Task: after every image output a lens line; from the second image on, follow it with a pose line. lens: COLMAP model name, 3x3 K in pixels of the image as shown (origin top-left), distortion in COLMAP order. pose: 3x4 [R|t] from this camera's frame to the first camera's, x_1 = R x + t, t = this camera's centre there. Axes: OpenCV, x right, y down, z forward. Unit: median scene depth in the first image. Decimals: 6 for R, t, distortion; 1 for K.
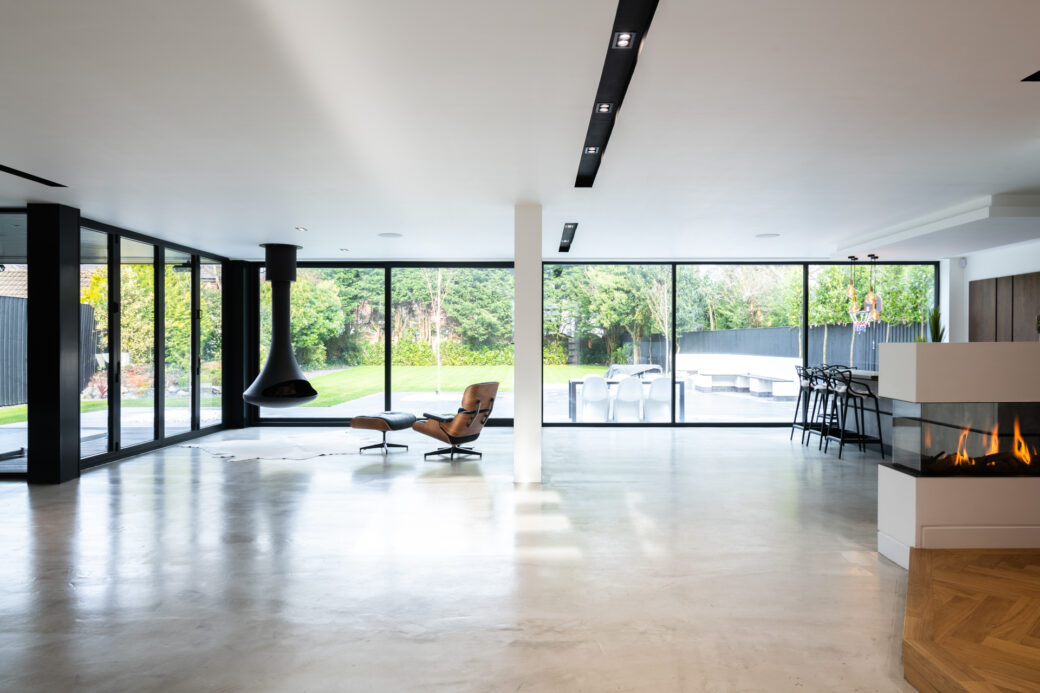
lens RADIAL K [[680.3, 0, 520.0], [0, 680.3, 346.5], [0, 0, 1]] dist [-0.024156, 0.000842]
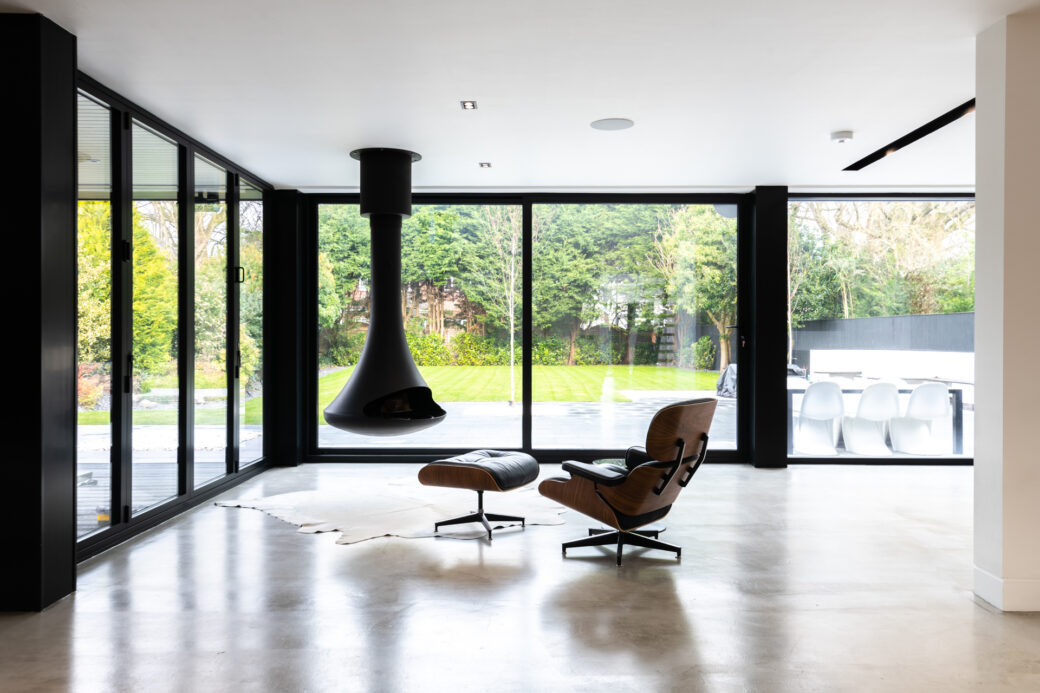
lens RADIAL K [[864.0, 0, 520.0], [0, 864.0, 346.5], [0, 0, 1]] dist [-0.003941, -0.004144]
pose [[0.999730, 0.001143, -0.023203, -0.088885], [-0.001022, 0.999986, 0.005256, 0.004256], [0.023209, -0.005231, 0.999717, 0.107277]]
